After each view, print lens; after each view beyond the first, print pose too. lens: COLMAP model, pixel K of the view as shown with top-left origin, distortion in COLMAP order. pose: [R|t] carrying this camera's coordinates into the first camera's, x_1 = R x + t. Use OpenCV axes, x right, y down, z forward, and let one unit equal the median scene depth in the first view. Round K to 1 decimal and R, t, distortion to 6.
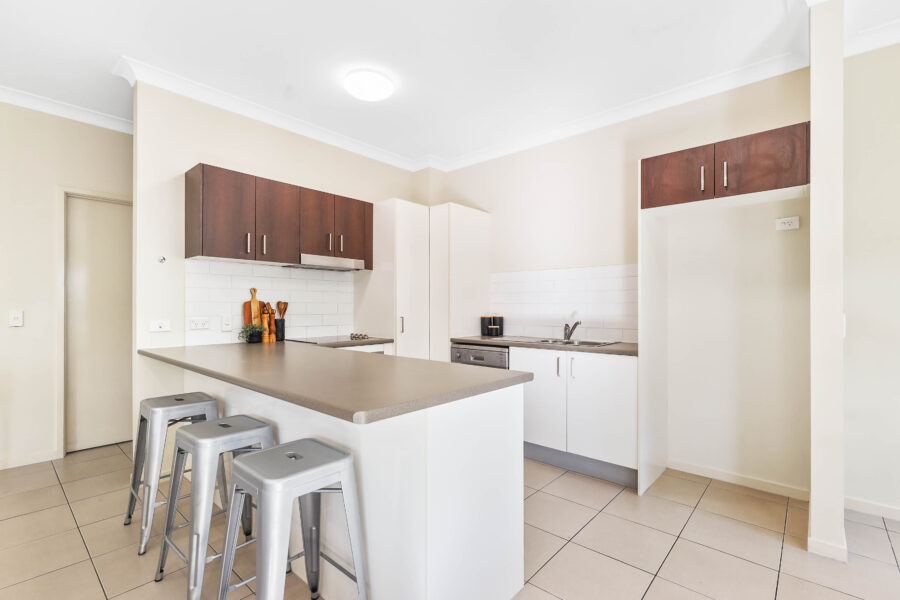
lens RADIAL K [[414.5, 0, 450.3], [0, 414.5, 307.4], [0, 0, 1]] dist [0.015873, -0.000097]
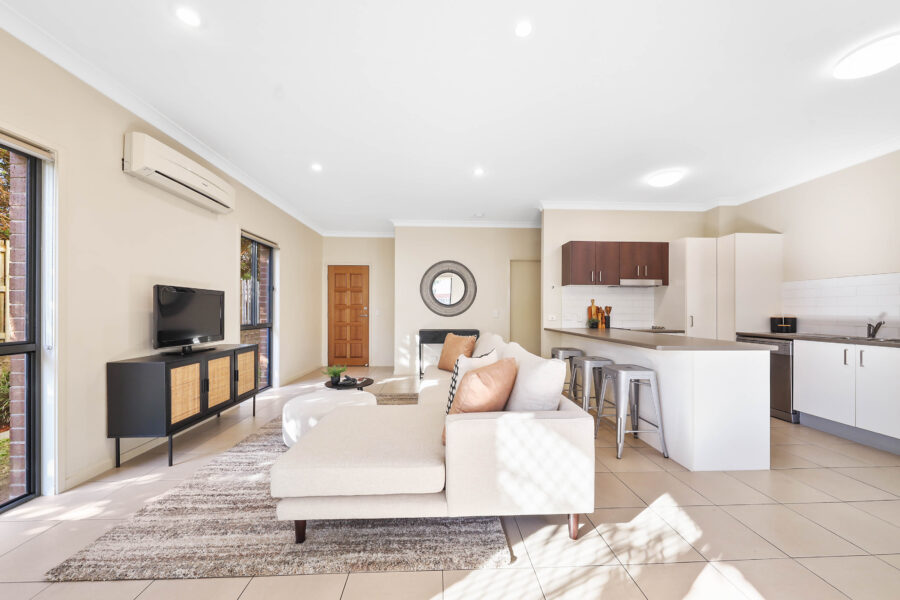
lens RADIAL K [[312.8, 0, 453.7], [0, 312.8, 310.3], [0, 0, 1]] dist [0.003250, -0.000121]
pose [[0.701750, 0.000519, -0.712423, 0.093522], [-0.003673, 0.999989, -0.002889, 0.009698], [0.712414, 0.004644, 0.701744, -0.436170]]
